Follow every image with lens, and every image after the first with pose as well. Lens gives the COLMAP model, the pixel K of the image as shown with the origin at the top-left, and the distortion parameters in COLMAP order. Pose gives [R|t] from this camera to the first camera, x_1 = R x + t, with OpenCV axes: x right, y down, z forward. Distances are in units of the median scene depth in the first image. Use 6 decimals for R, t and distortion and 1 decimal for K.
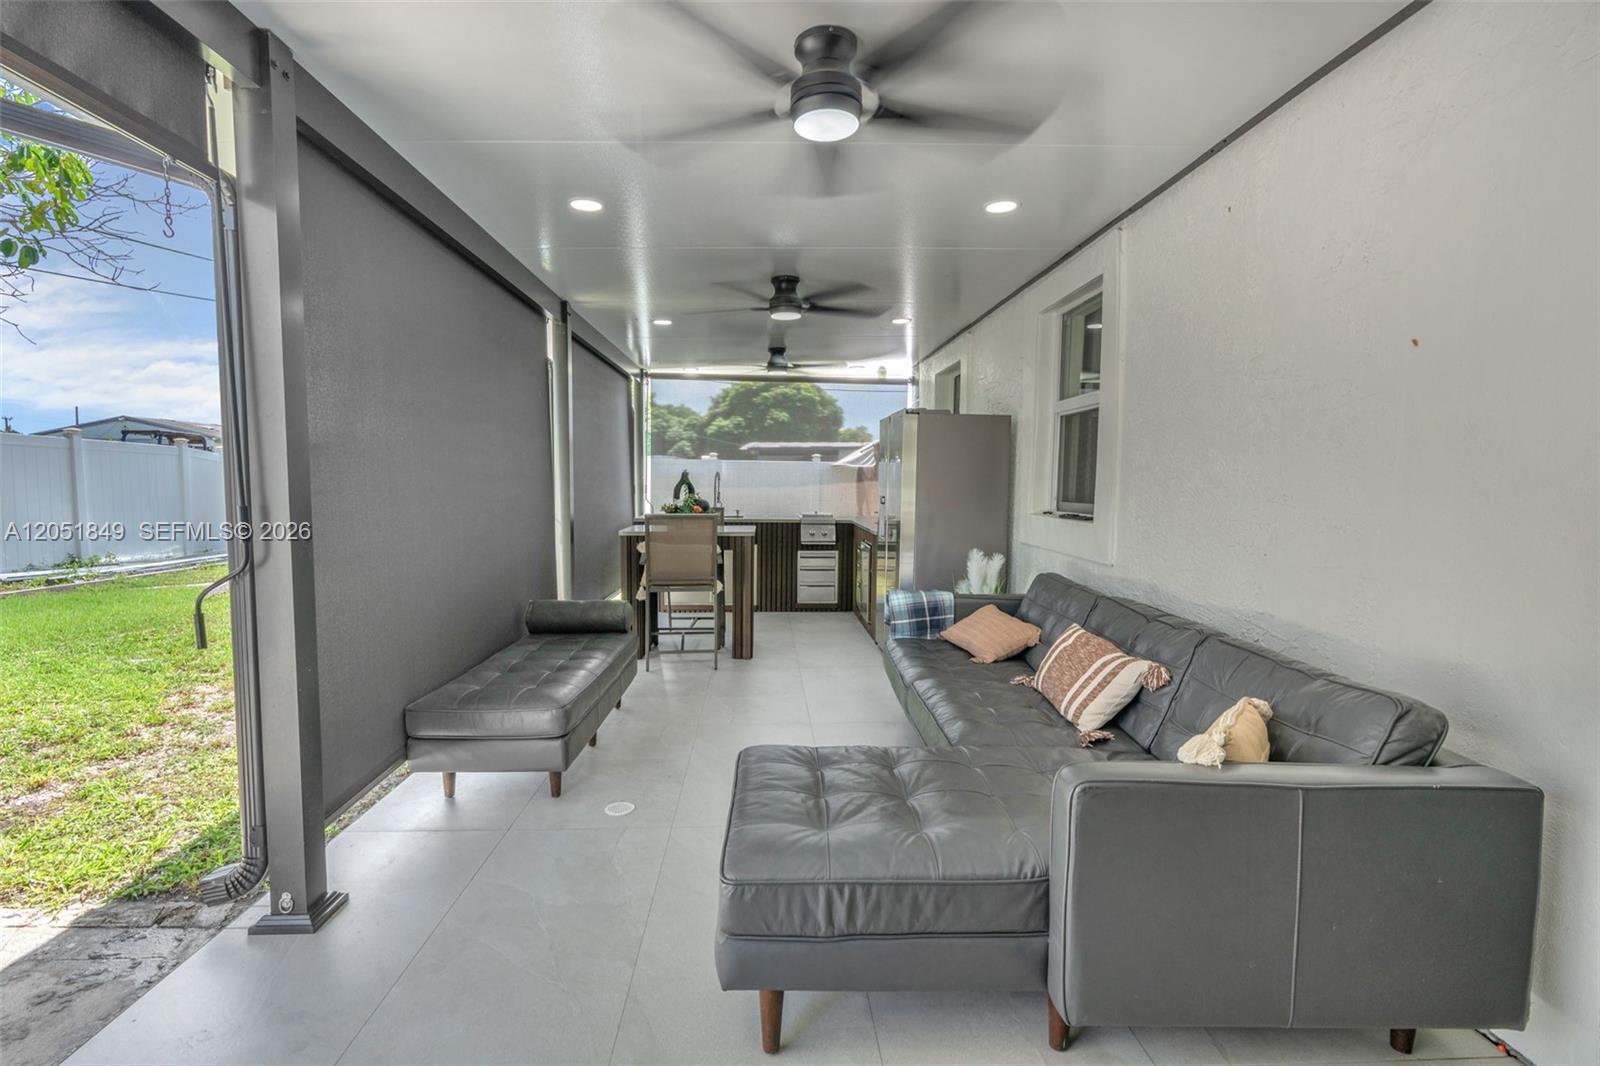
lens RADIAL K [[742.9, 0, 799.8], [0, 742.9, 541.0], [0, 0, 1]] dist [-0.004743, 0.000807]
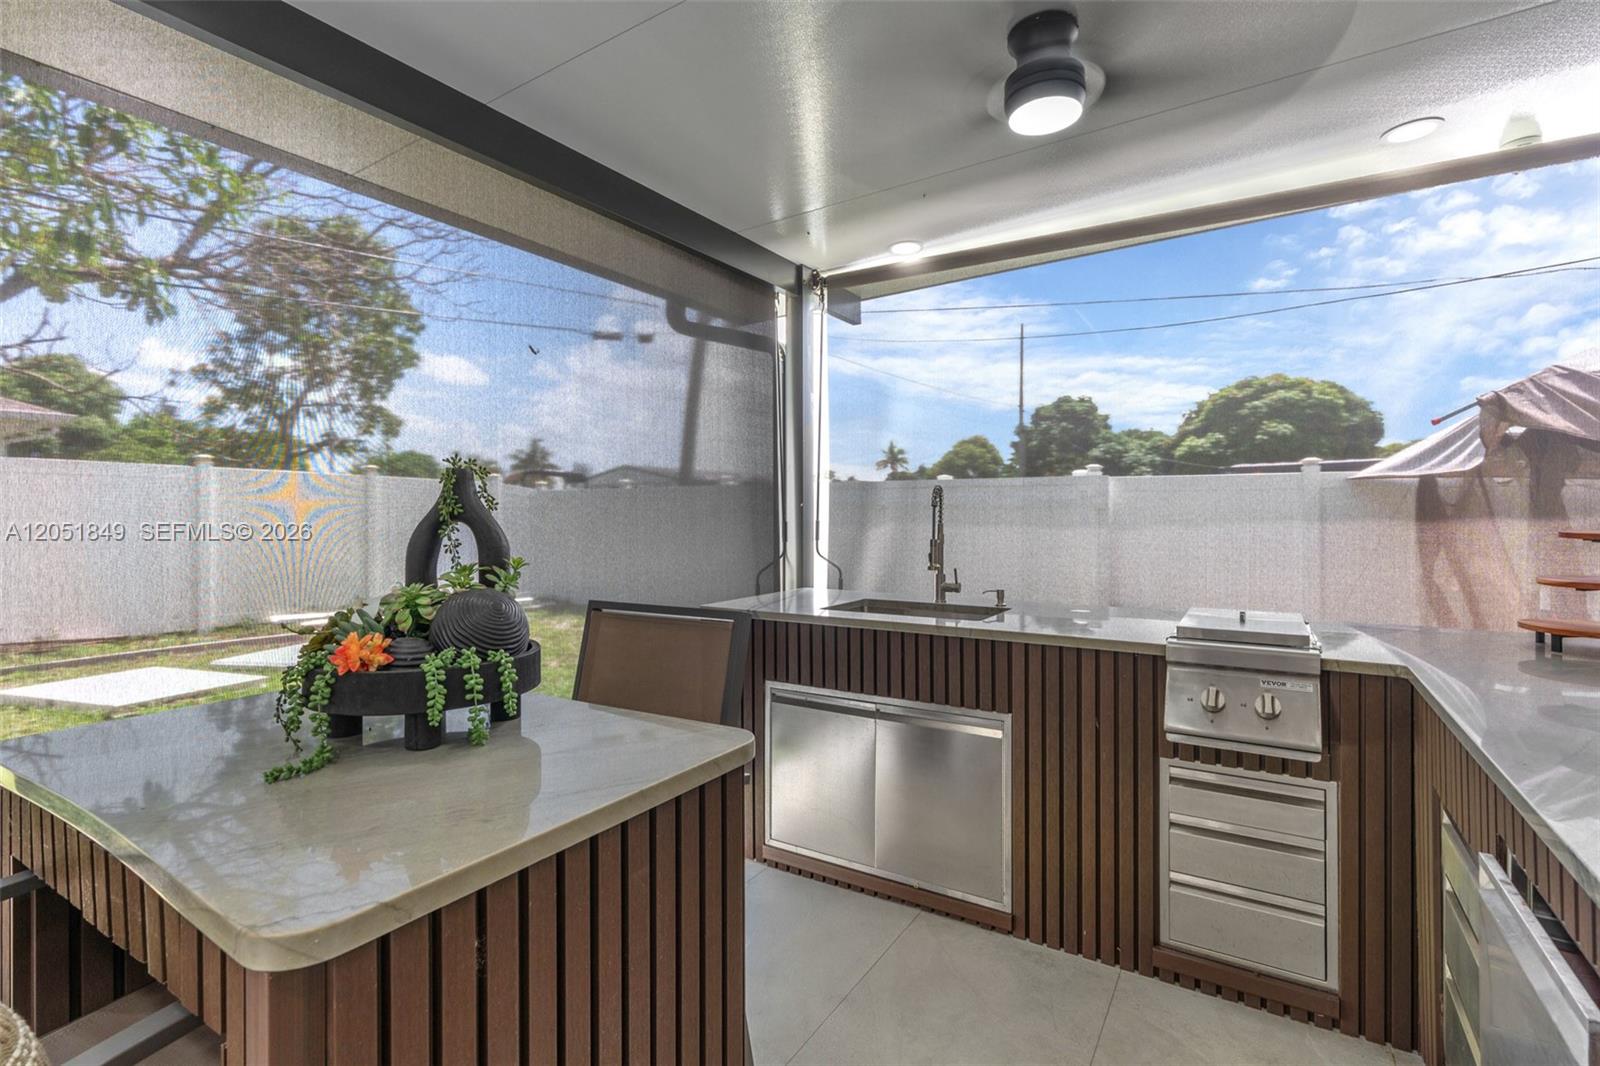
lens RADIAL K [[747.7, 0, 797.4], [0, 747.7, 509.7], [0, 0, 1]] dist [-0.003064, -0.000167]
pose [[0.818760, -0.012336, -0.574003, 0.080365], [-0.038467, 0.996344, -0.076282, -0.087449], [0.572845, 0.084537, 0.815292, 1.137919]]
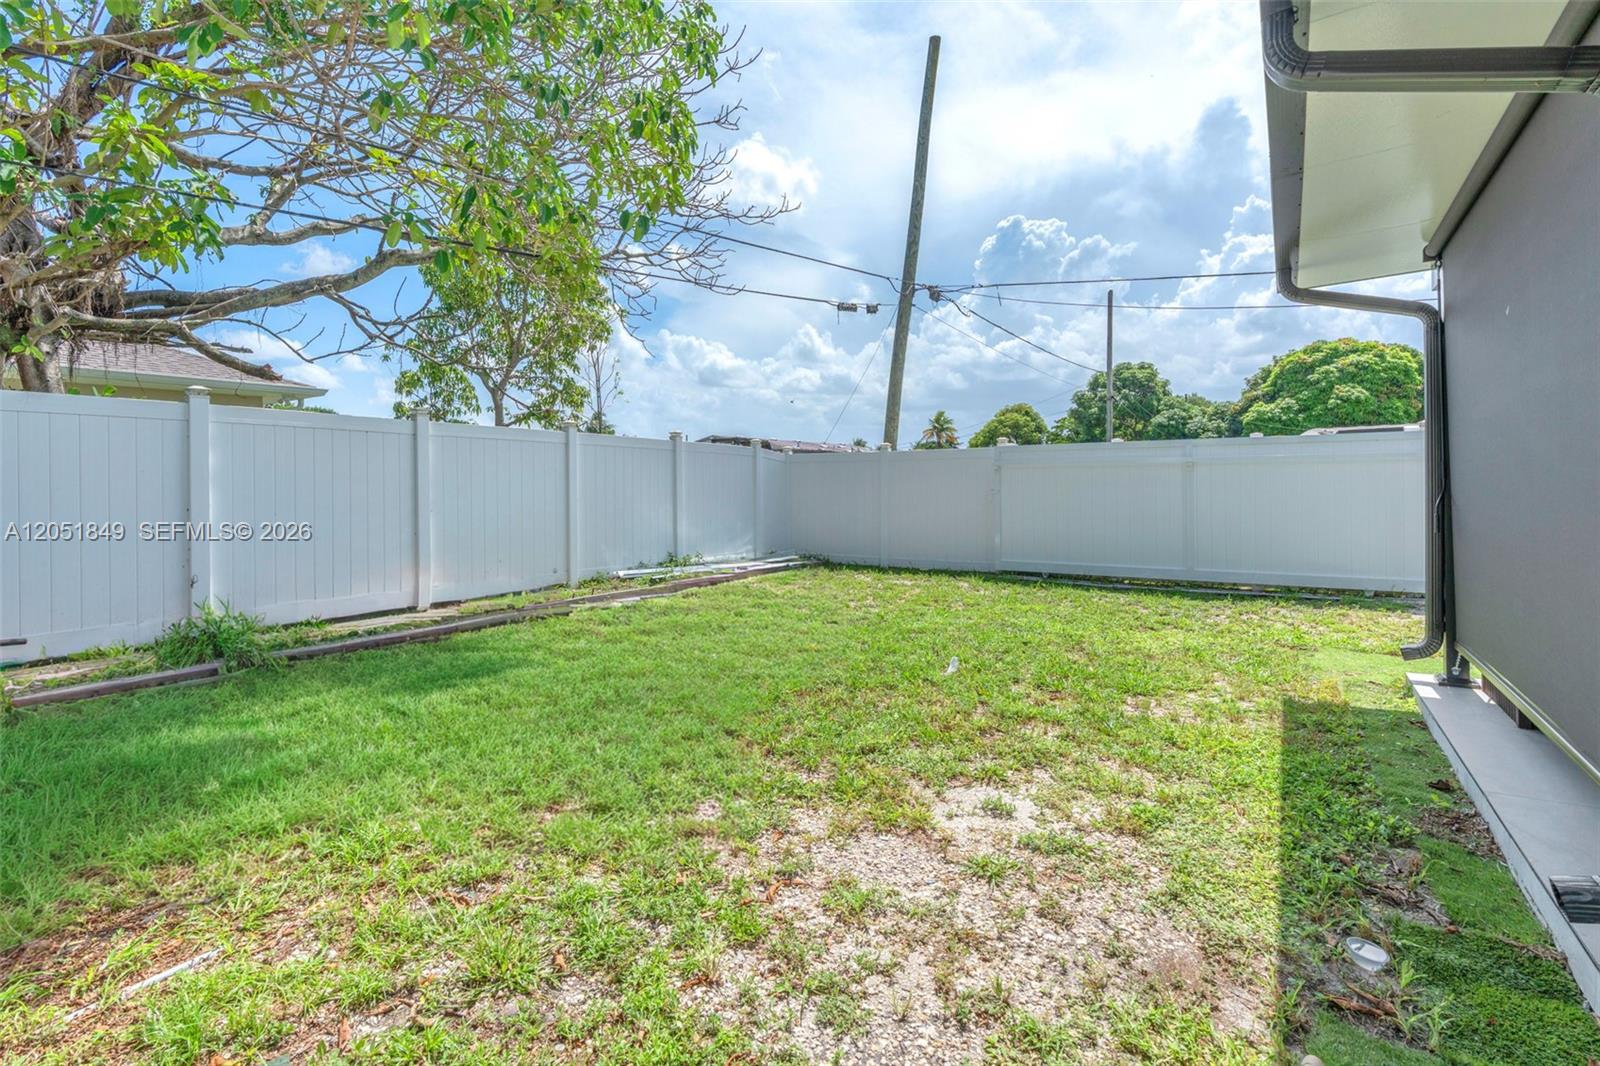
lens RADIAL K [[747.2, 0, 792.7], [0, 747.2, 491.3], [0, 0, 1]] dist [-0.002590, 0.000048]
pose [[0.808335, -0.013361, -0.588571, -0.512239], [-0.029519, 0.997565, -0.063187, -0.015681], [0.587982, 0.068451, 0.805973, 0.559302]]
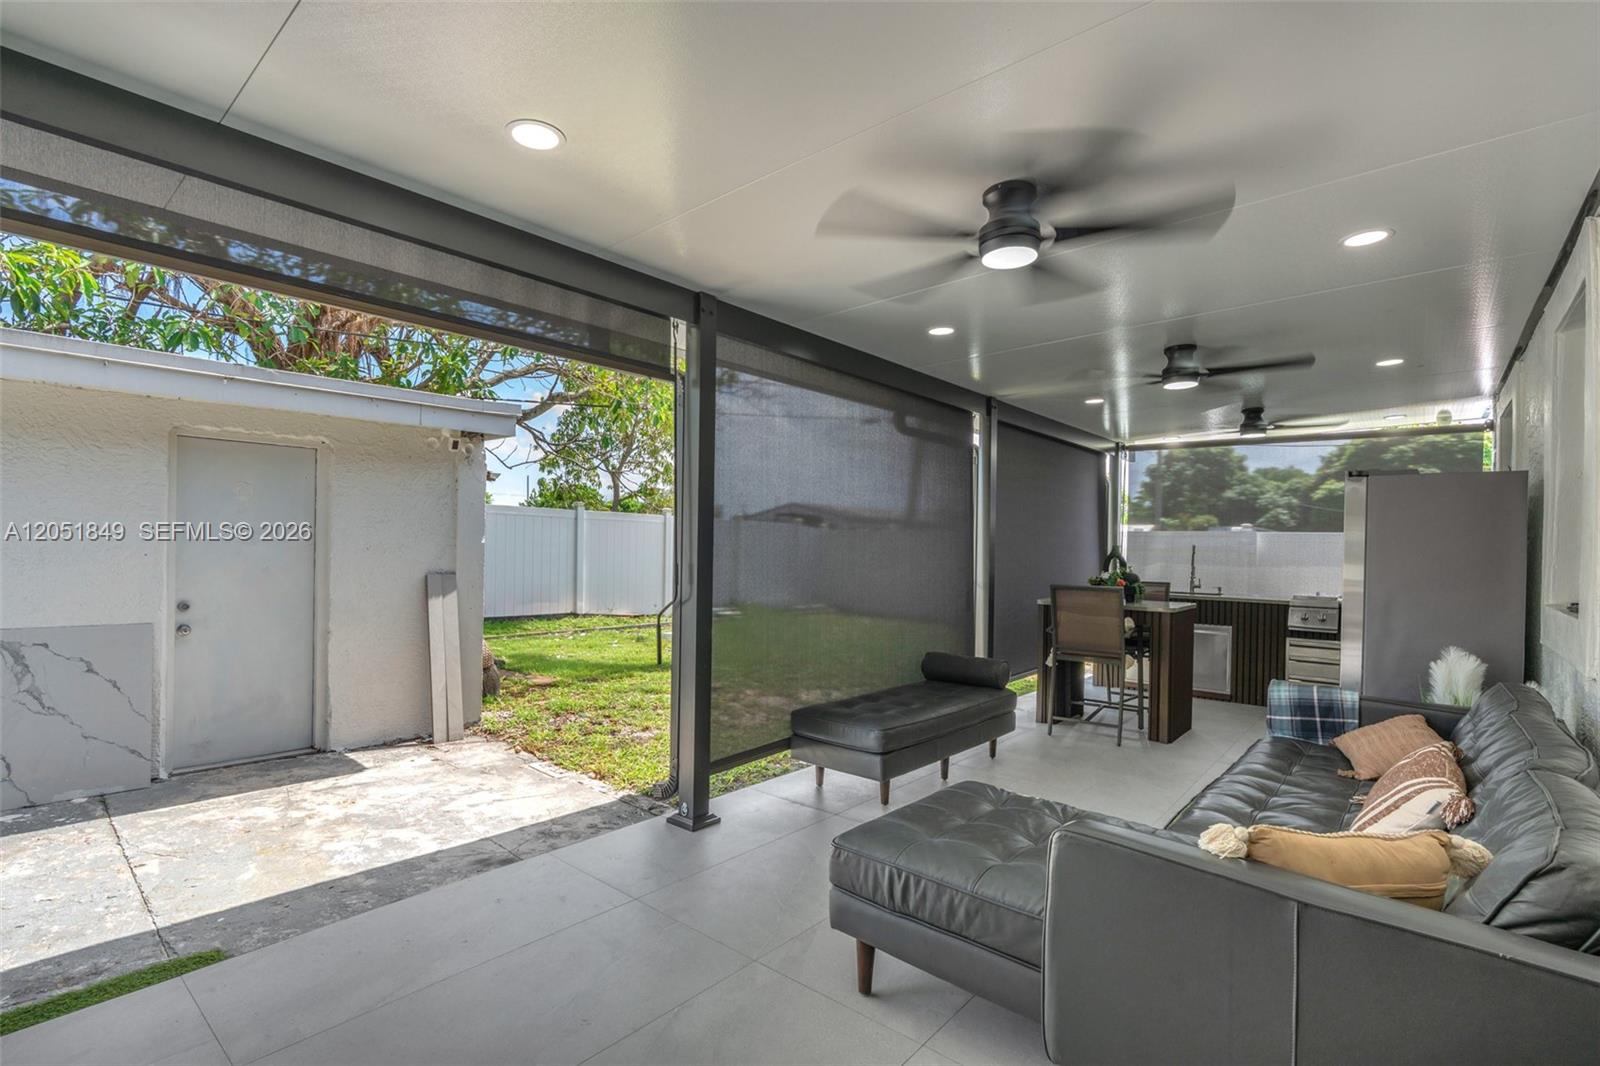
lens RADIAL K [[748.7, 0, 796.3], [0, 748.7, 553.6], [0, 0, 1]] dist [-0.003339, 0.000089]
pose [[0.731838, 0.012785, -0.681359, 0.283232], [-0.066977, 0.996333, -0.053245, 0.001140], [0.678180, 0.084602, 0.730010, -0.036502]]
